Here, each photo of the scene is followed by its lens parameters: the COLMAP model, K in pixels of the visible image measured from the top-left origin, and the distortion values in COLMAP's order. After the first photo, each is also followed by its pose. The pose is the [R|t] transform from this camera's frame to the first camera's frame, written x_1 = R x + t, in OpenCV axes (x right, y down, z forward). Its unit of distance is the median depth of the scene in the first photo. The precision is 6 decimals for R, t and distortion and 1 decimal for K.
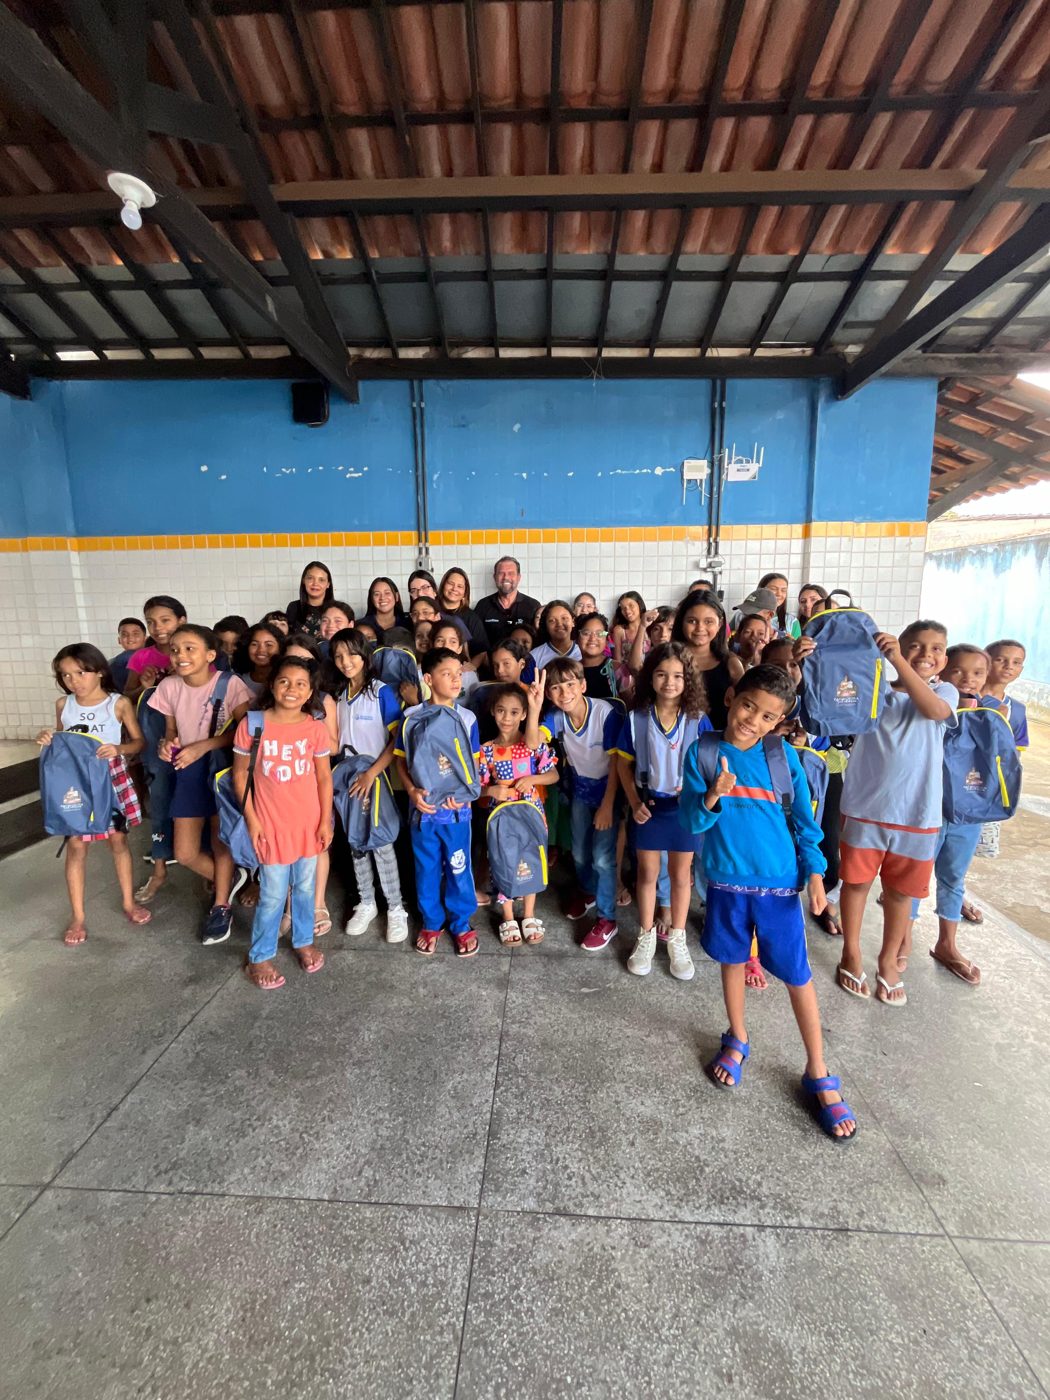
lens RADIAL K [[523.2, 0, 531.2], [0, 523.2, 692.4], [0, 0, 1]] dist [-0.004216, 0.000280]
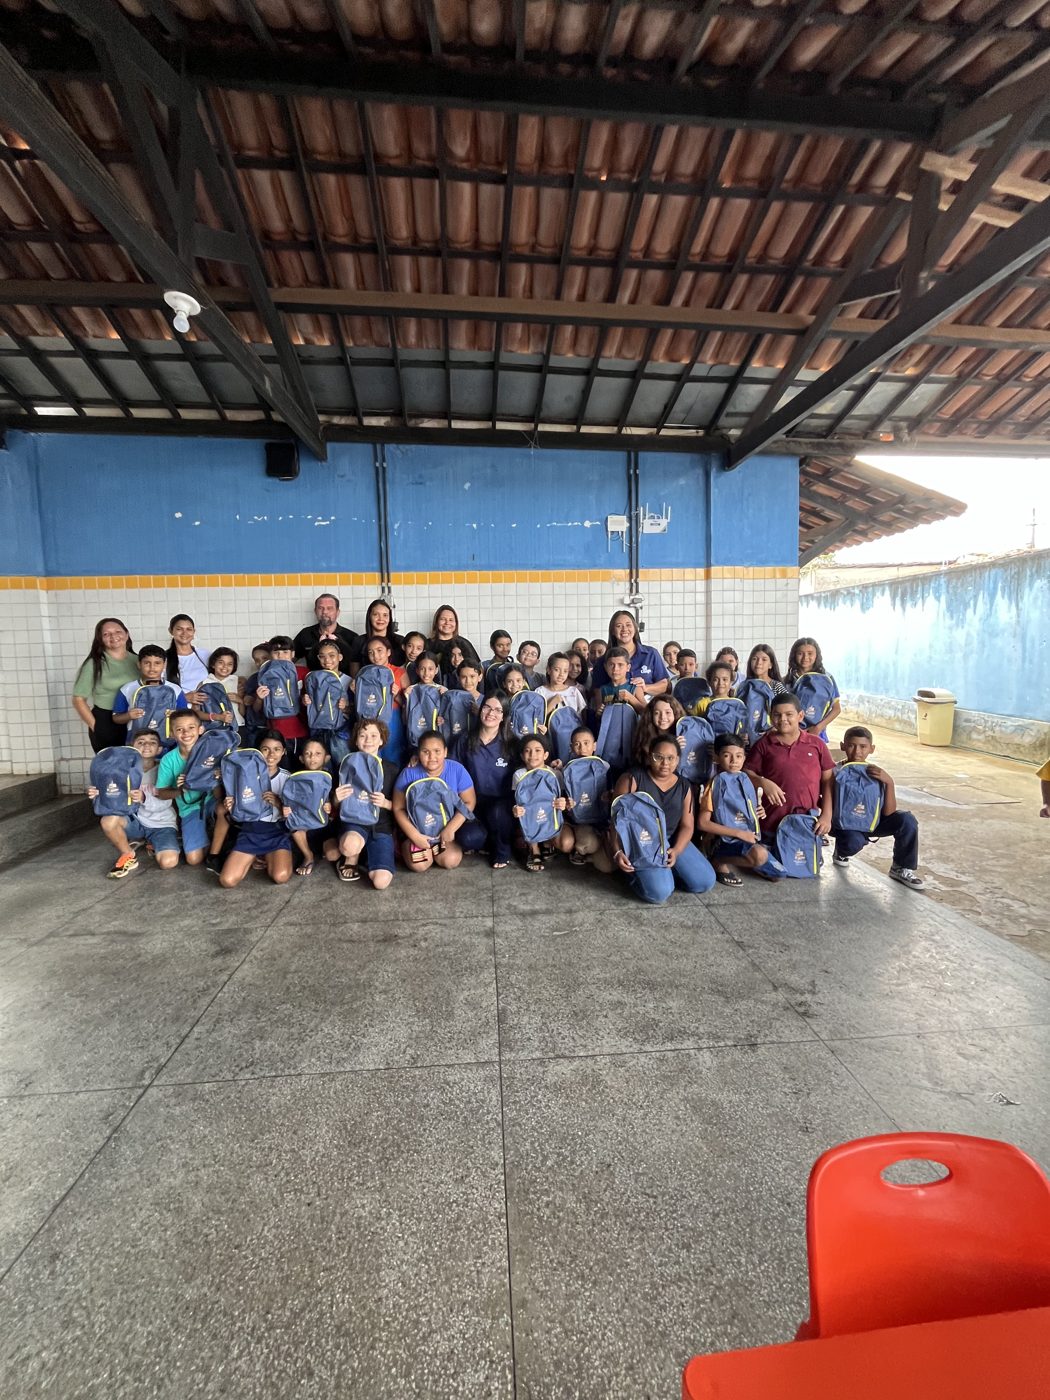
lens RADIAL K [[523.2, 0, 517.9], [0, 523.2, 699.8], [0, 0, 1]] dist [-0.004216, 0.000280]
pose [[0.992672, -0.024270, 0.118381, -0.067959], [0.032193, 0.997335, -0.065478, 0.052854], [-0.116477, 0.068809, 0.990807, -0.144621]]
